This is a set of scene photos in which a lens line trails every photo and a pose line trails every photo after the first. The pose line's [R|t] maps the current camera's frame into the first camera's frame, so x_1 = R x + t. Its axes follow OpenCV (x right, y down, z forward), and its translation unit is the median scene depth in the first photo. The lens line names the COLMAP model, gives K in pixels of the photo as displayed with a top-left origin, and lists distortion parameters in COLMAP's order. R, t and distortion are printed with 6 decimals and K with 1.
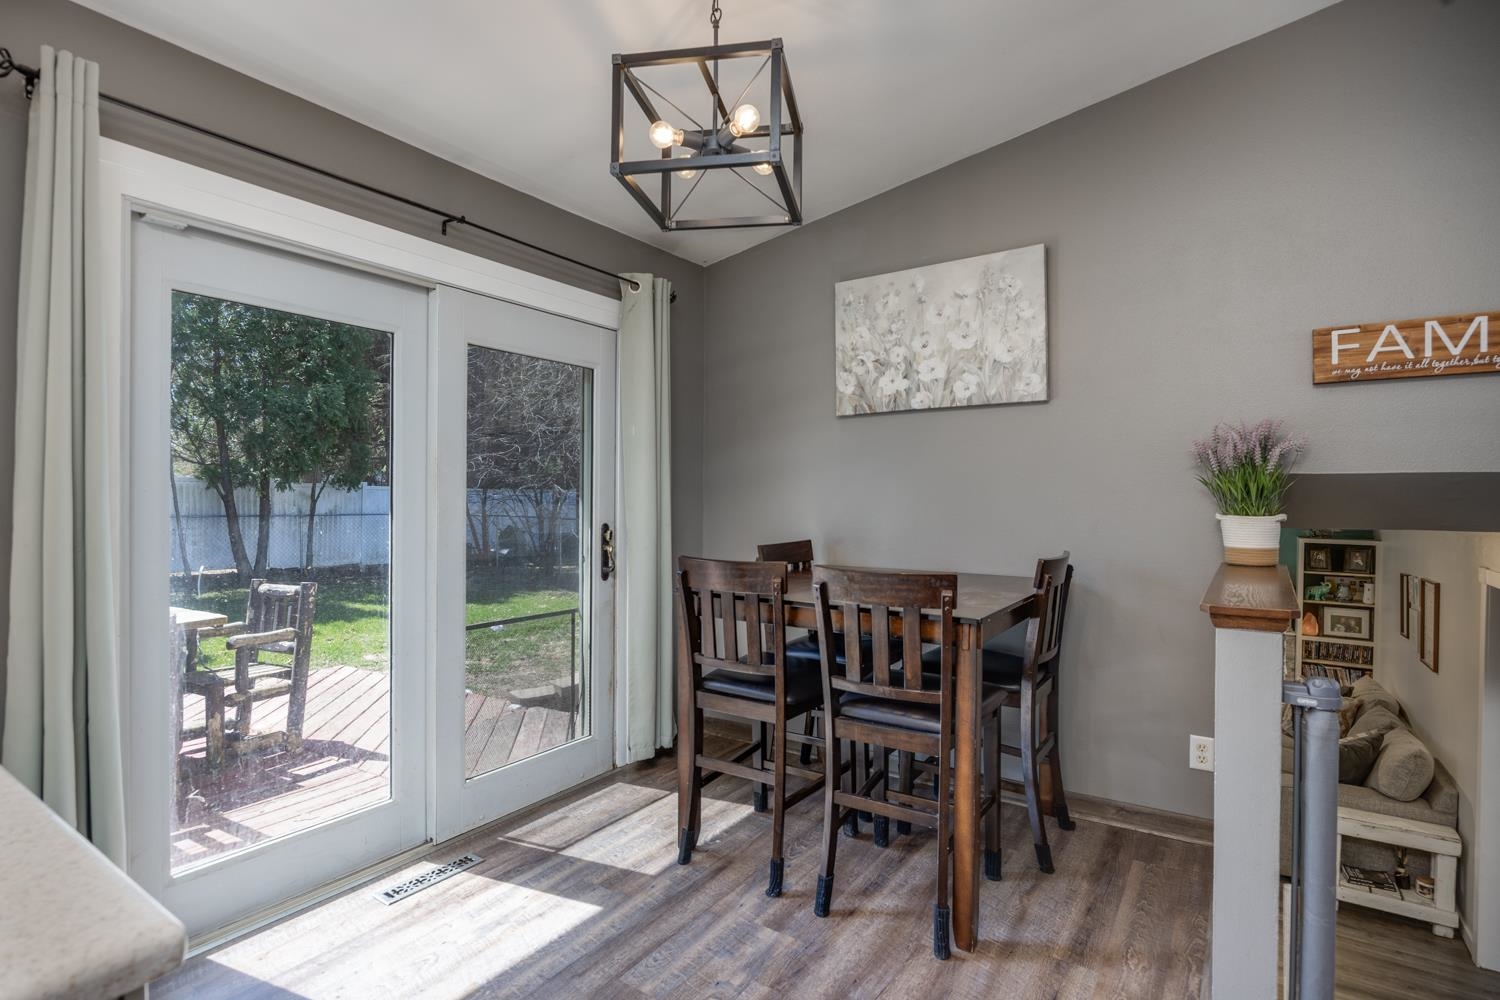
lens RADIAL K [[753.0, 0, 761.0], [0, 753.0, 501.3], [0, 0, 1]] dist [-0.010220, -0.000262]
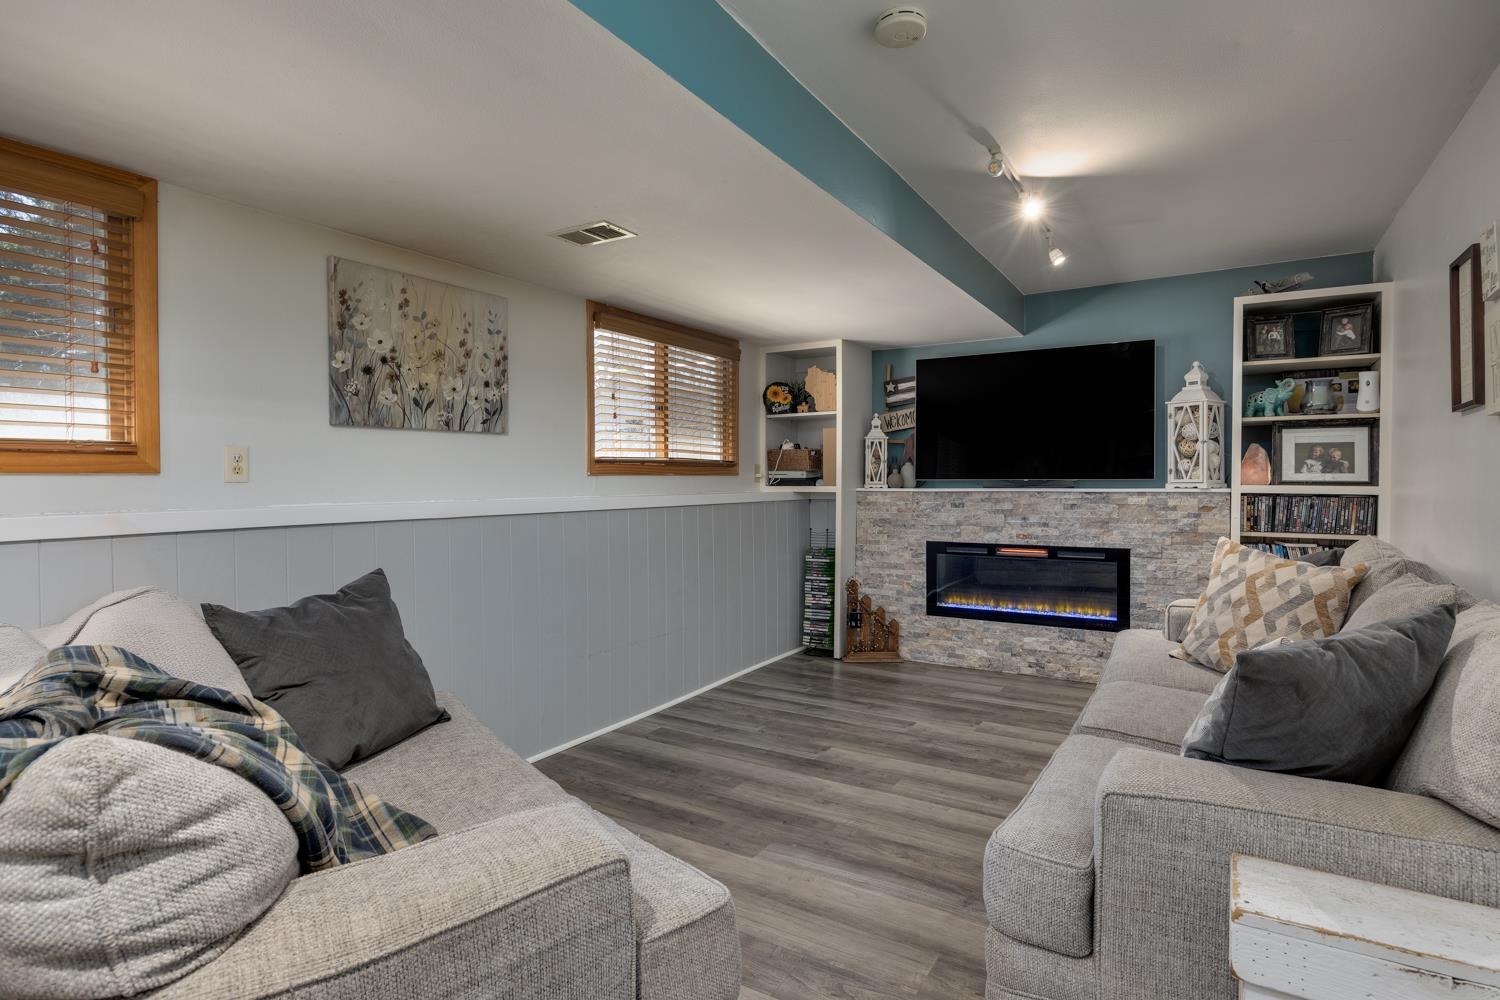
lens RADIAL K [[753.0, 0, 756.3], [0, 753.0, 489.9], [0, 0, 1]] dist [-0.010220, -0.000262]
pose [[0.999841, -0.006196, 0.016747, 0.927687], [0.006163, 0.999979, 0.002022, 0.442195], [-0.016759, -0.001919, 0.999858, 1.191135]]
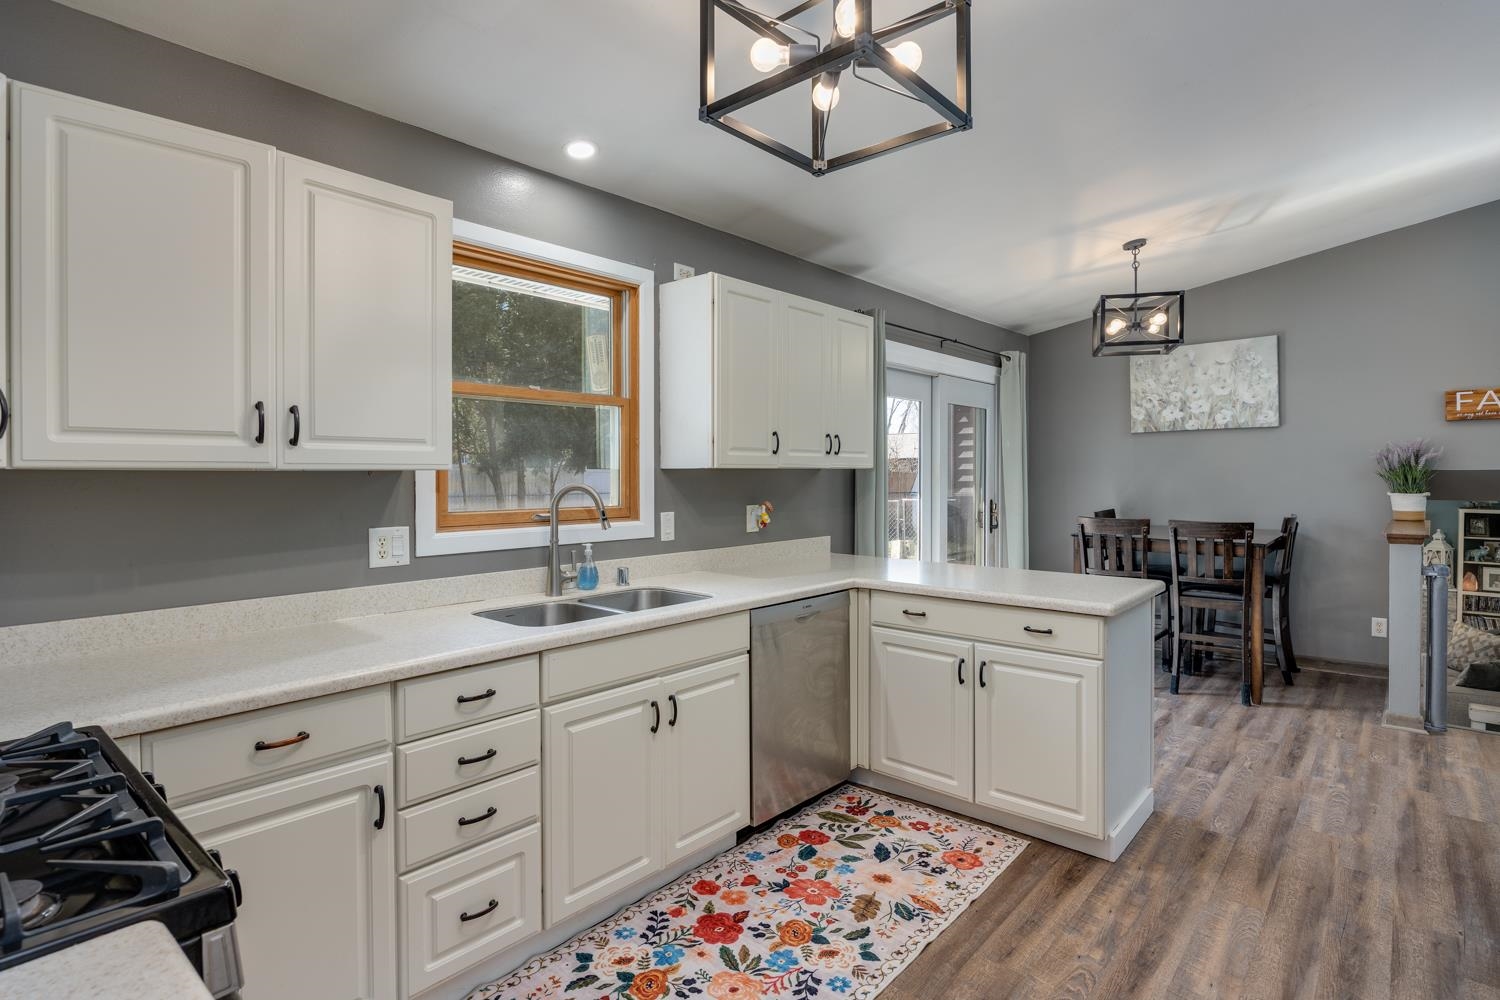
lens RADIAL K [[753.0, 0, 774.5], [0, 753.0, 482.8], [0, 0, 1]] dist [-0.010220, -0.000262]
pose [[0.990919, -0.009034, -0.134156, -0.503008], [0.009874, 0.999936, 0.005594, -0.025386], [0.134096, -0.006867, 0.990945, -0.803572]]
